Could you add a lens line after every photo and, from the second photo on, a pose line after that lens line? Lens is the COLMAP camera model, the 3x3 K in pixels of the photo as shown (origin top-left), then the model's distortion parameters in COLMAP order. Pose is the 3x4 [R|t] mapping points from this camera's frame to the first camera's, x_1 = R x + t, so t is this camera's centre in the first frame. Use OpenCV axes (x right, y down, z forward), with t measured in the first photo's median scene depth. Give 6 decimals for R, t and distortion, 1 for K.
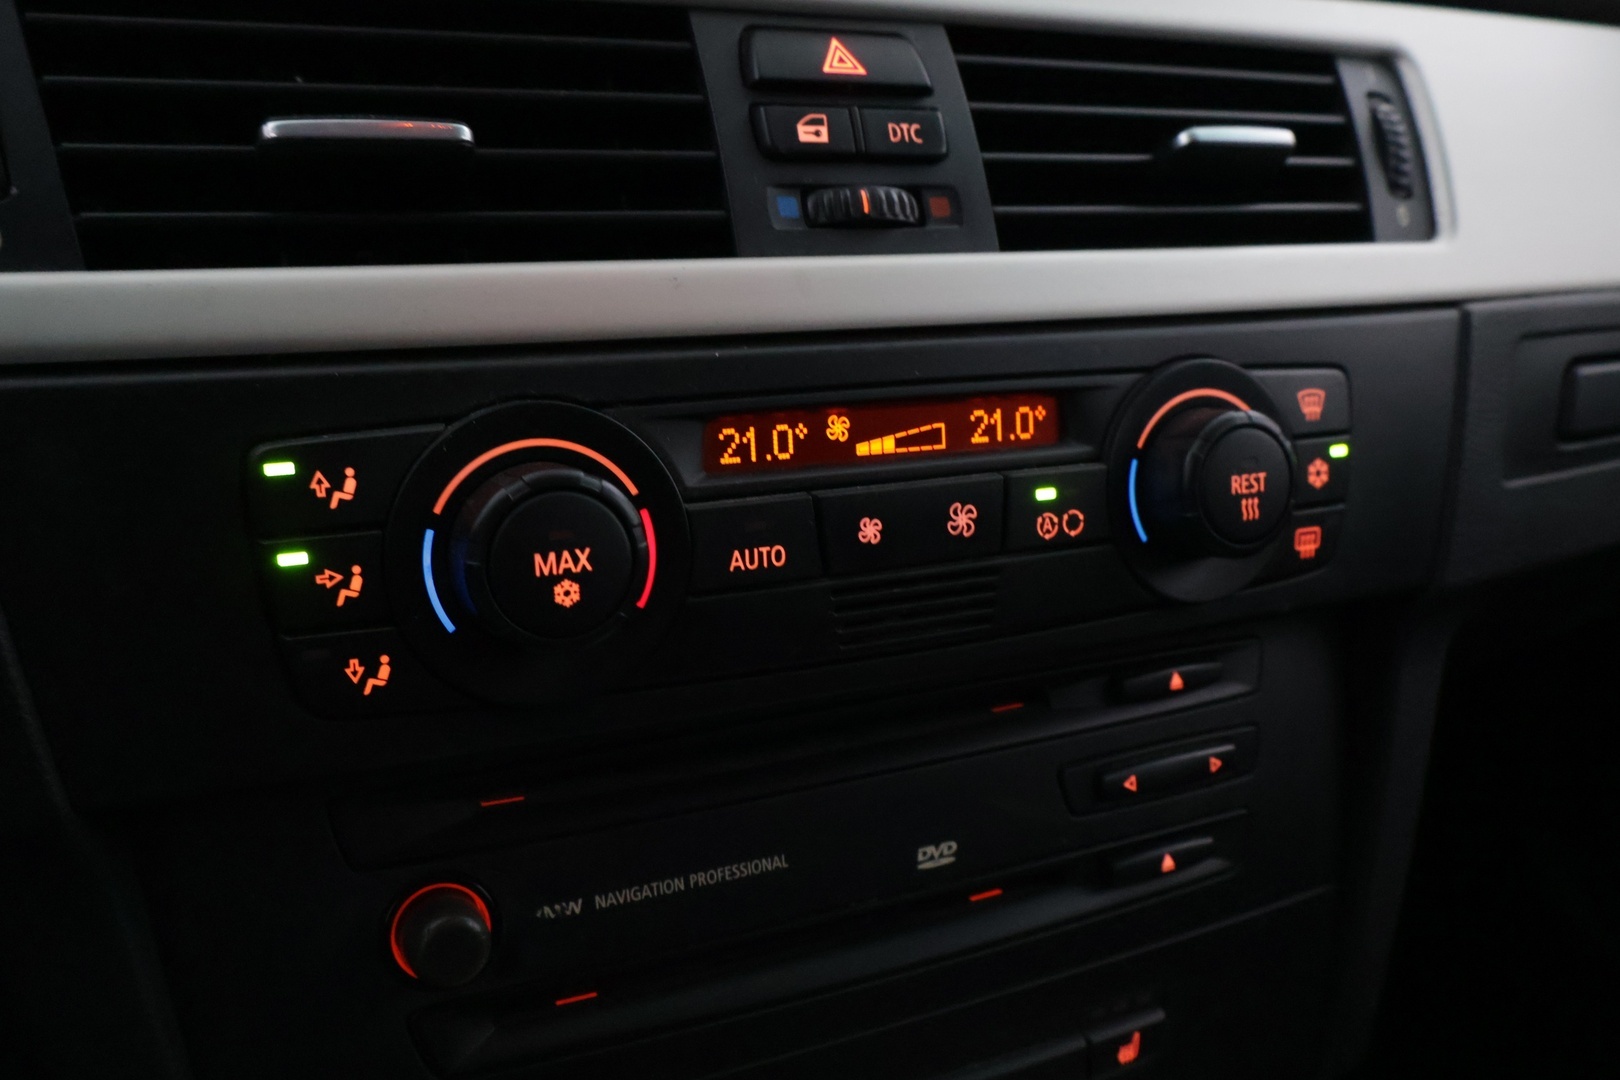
lens RADIAL K [[1348.3, 0, 810.0], [0, 1348.3, 540.0], [0, 0, 1]] dist [0.006529, 0.010807]
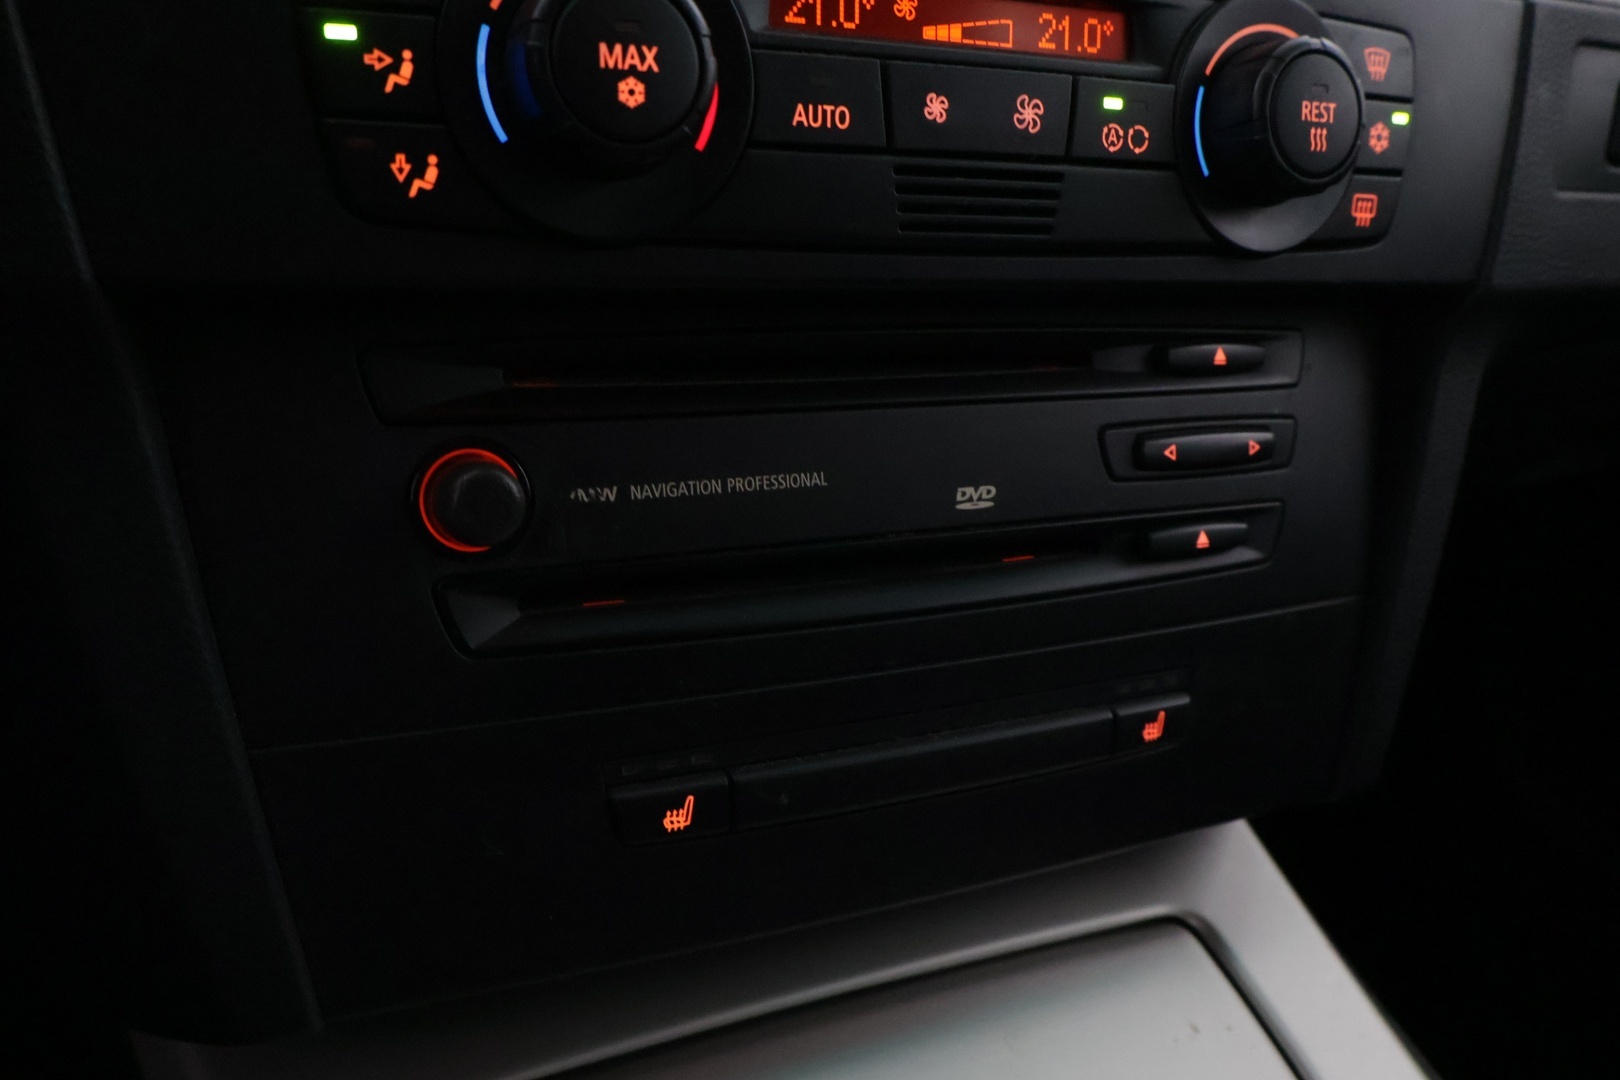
lens RADIAL K [[1348.3, 0, 810.0], [0, 1348.3, 540.0], [0, 0, 1]] dist [0.006529, 0.010807]
pose [[0.998543, 0.042322, 0.033479, -0.060150], [-0.043114, 0.998798, 0.023300, 0.264461], [-0.032452, -0.024710, 0.999168, 0.036733]]
